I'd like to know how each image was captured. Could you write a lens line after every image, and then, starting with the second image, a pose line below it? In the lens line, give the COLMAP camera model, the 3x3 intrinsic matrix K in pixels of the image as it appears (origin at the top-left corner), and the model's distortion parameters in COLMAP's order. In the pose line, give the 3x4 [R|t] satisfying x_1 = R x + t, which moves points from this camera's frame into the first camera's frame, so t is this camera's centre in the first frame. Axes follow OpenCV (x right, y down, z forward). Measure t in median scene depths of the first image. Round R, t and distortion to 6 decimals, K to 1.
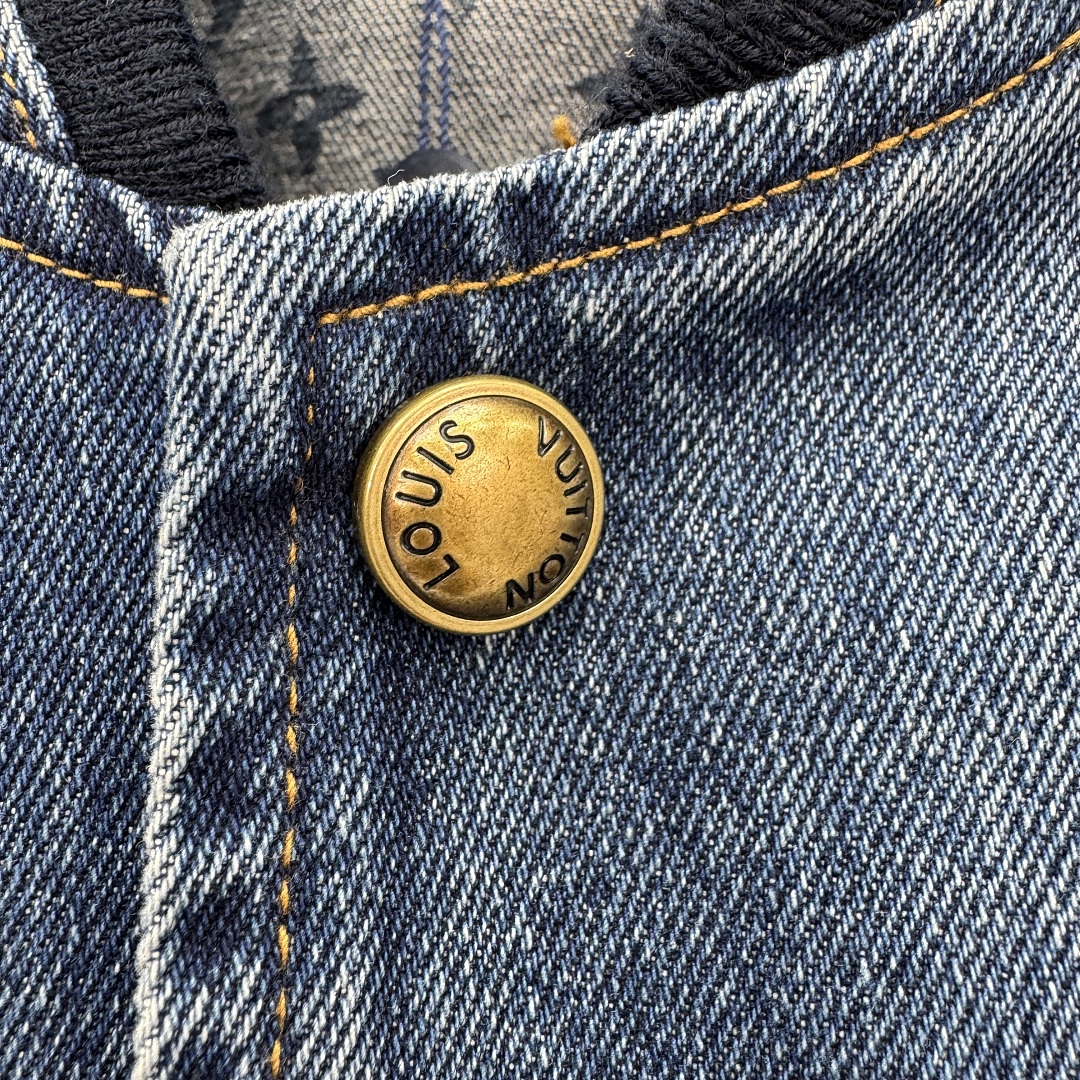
lens RADIAL K [[1079.6, 0, 539.2], [0, 1079.6, 461.3], [0, 0, 1]] dist [-0.001093, -0.010649]
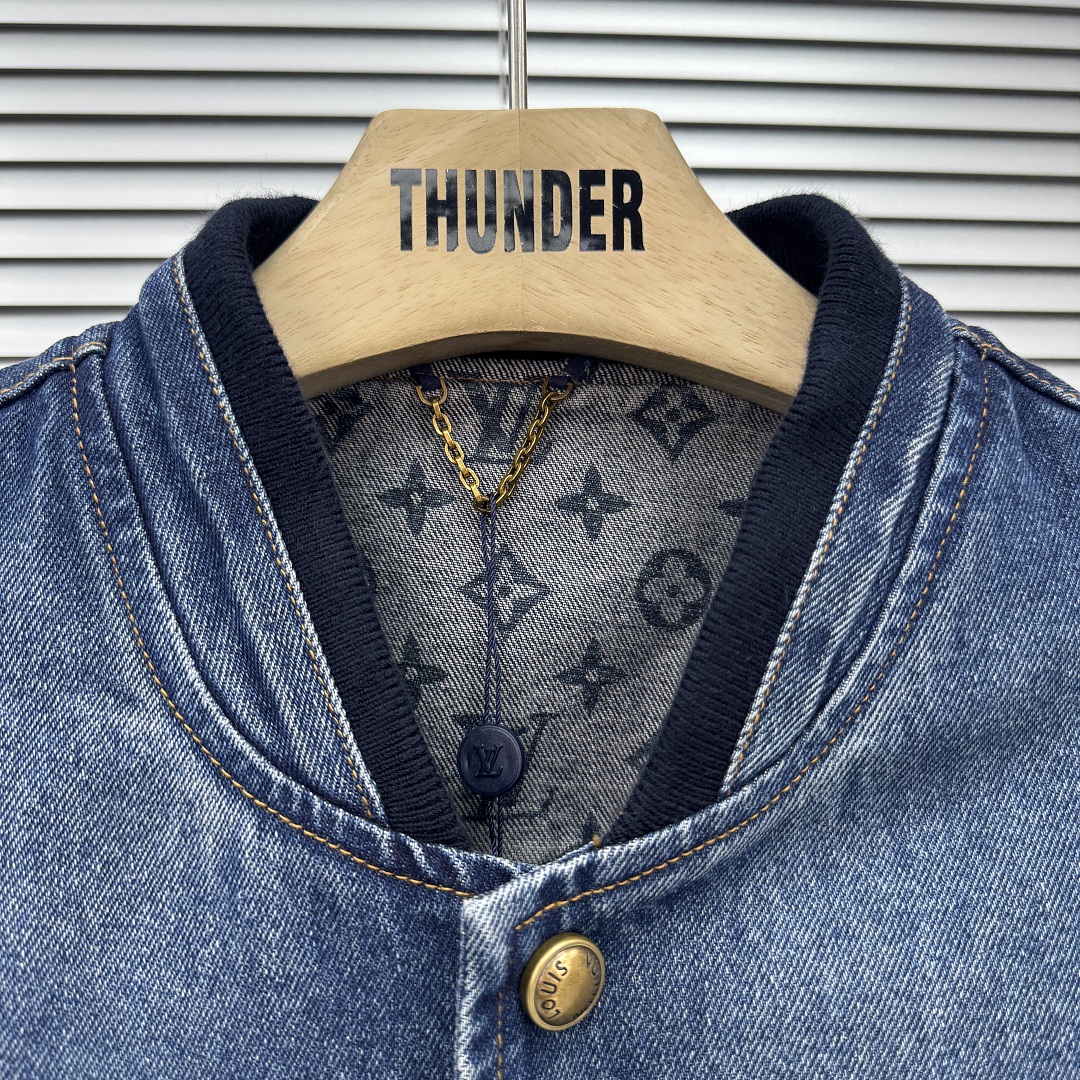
lens RADIAL K [[1065.0, 0, 567.4], [0, 1065.0, 557.0], [0, 0, 1]] dist [0.189167, -0.594517]
pose [[0.980207, 0.035349, 0.194792, -0.610812], [-0.036981, 0.999305, 0.004749, -1.041928], [-0.194488, -0.011859, 0.980833, -1.660717]]
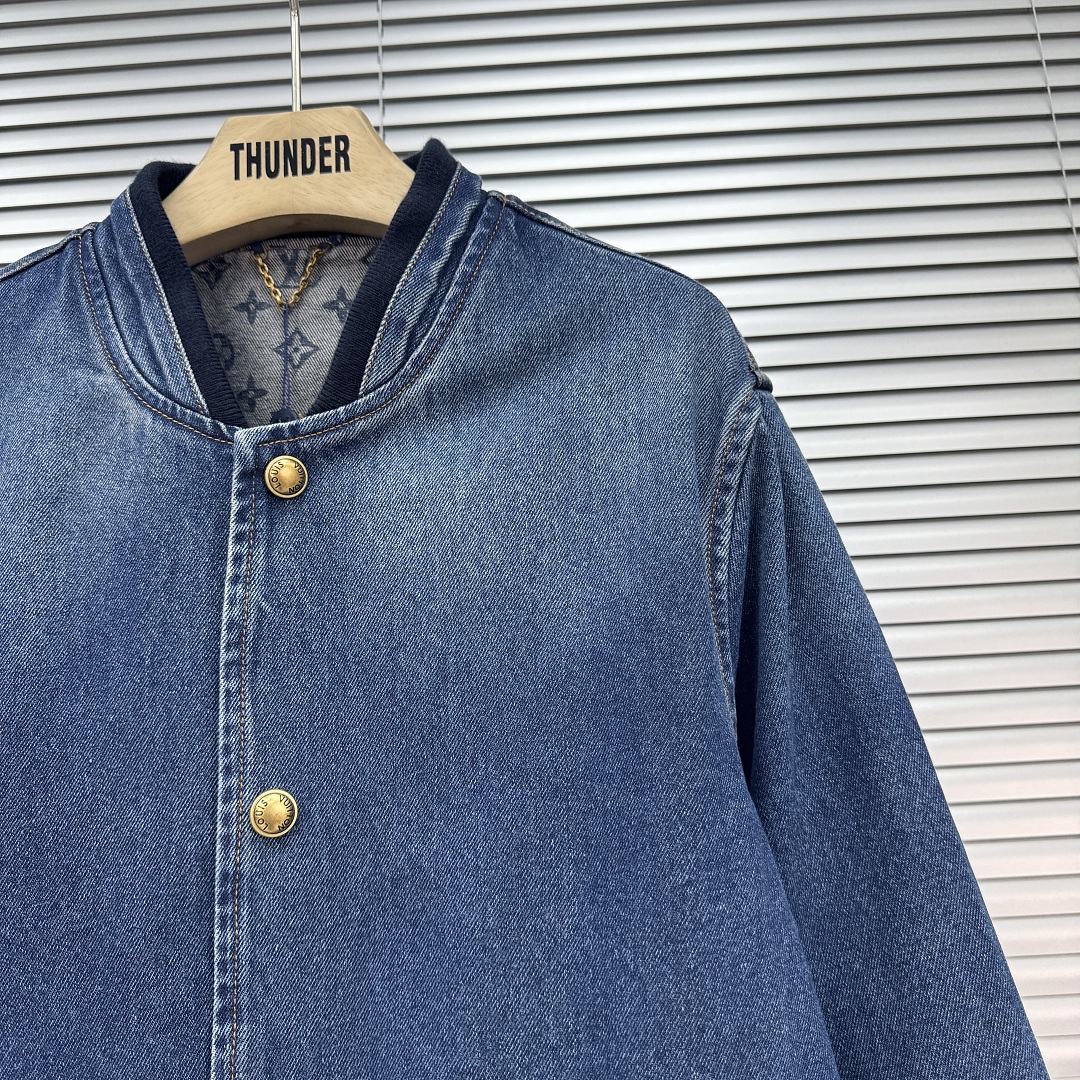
lens RADIAL K [[1015.9, 0, 540.0], [0, 1015.9, 540.0], [0, 0, 1]] dist [0.174456, -0.454830]
pose [[0.995614, 0.005299, 0.093411, 0.831519], [0.002128, 0.996854, -0.079232, 0.852012], [-0.093537, 0.079083, 0.992470, -4.815142]]
